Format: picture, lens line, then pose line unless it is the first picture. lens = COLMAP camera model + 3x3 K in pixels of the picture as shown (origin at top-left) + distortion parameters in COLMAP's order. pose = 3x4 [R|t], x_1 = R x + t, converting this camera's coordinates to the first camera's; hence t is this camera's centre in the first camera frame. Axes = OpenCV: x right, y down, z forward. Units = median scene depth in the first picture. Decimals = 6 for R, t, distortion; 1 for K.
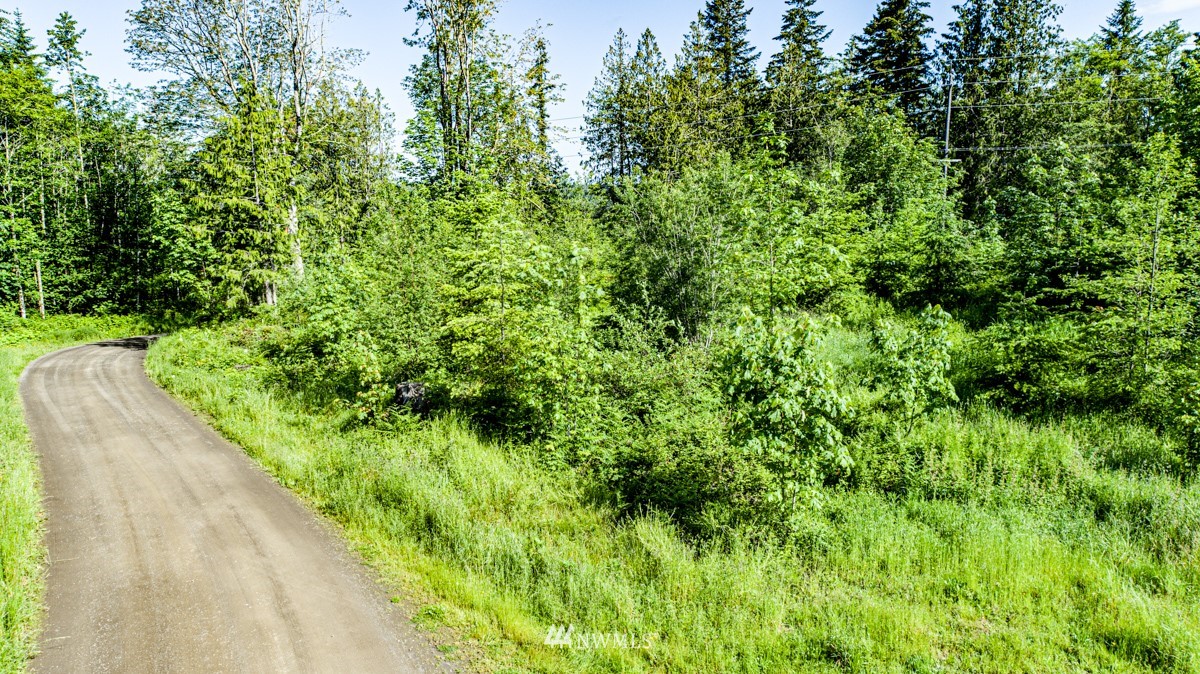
lens RADIAL K [[809.9, 0, 602.0], [0, 809.9, 338.7], [0, 0, 1]] dist [-0.016051, 0.015501]
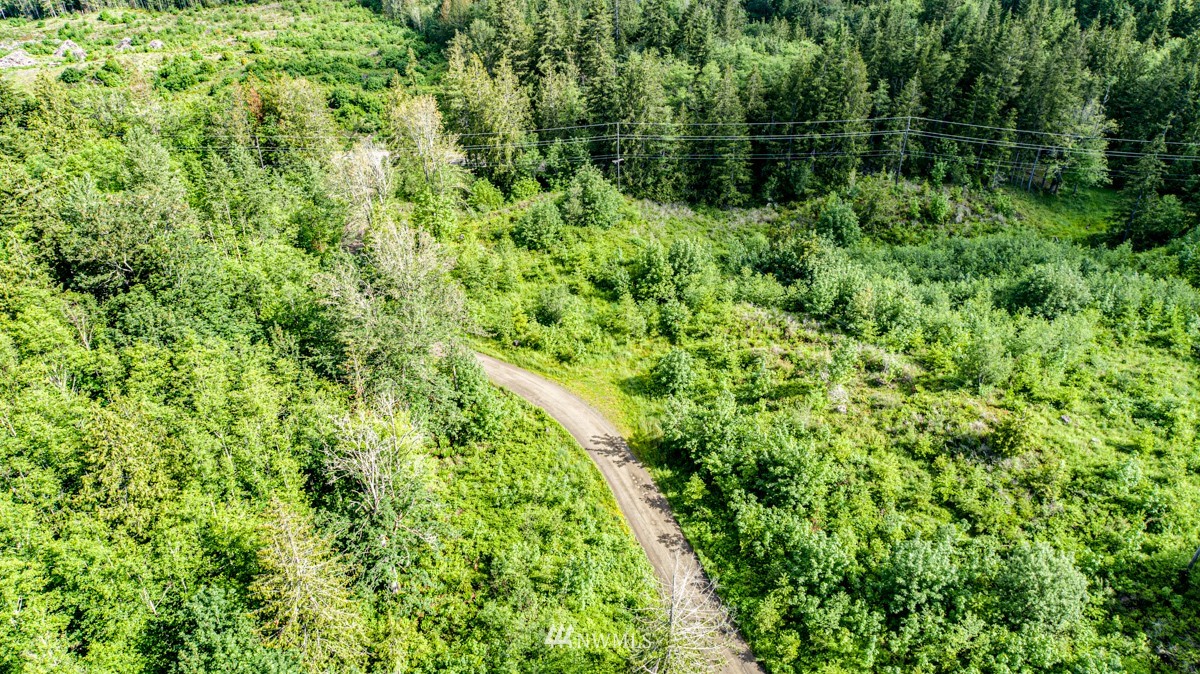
lens RADIAL K [[809.9, 0, 600.9], [0, 809.9, 337.2], [0, 0, 1]] dist [-0.016051, 0.015501]
pose [[0.951053, -0.178759, 0.252079, -0.569424], [0.061207, 0.908517, 0.413340, -1.196434], [-0.302907, -0.377679, 0.874989, -2.202662]]
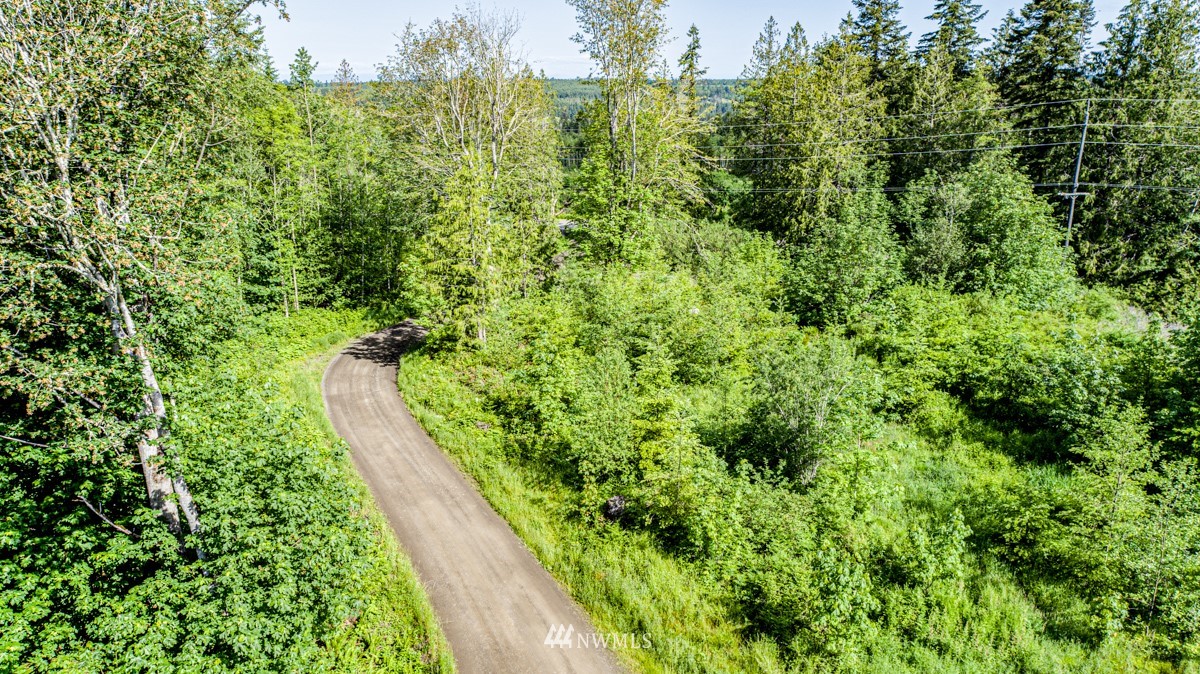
lens RADIAL K [[809.9, 0, 602.4], [0, 809.9, 339.6], [0, 0, 1]] dist [-0.016051, 0.015501]
pose [[0.986324, 0.056131, -0.154963, -0.017655], [-0.036042, 0.990920, 0.129531, -0.225519], [0.160826, -0.122174, 0.979392, -0.252965]]
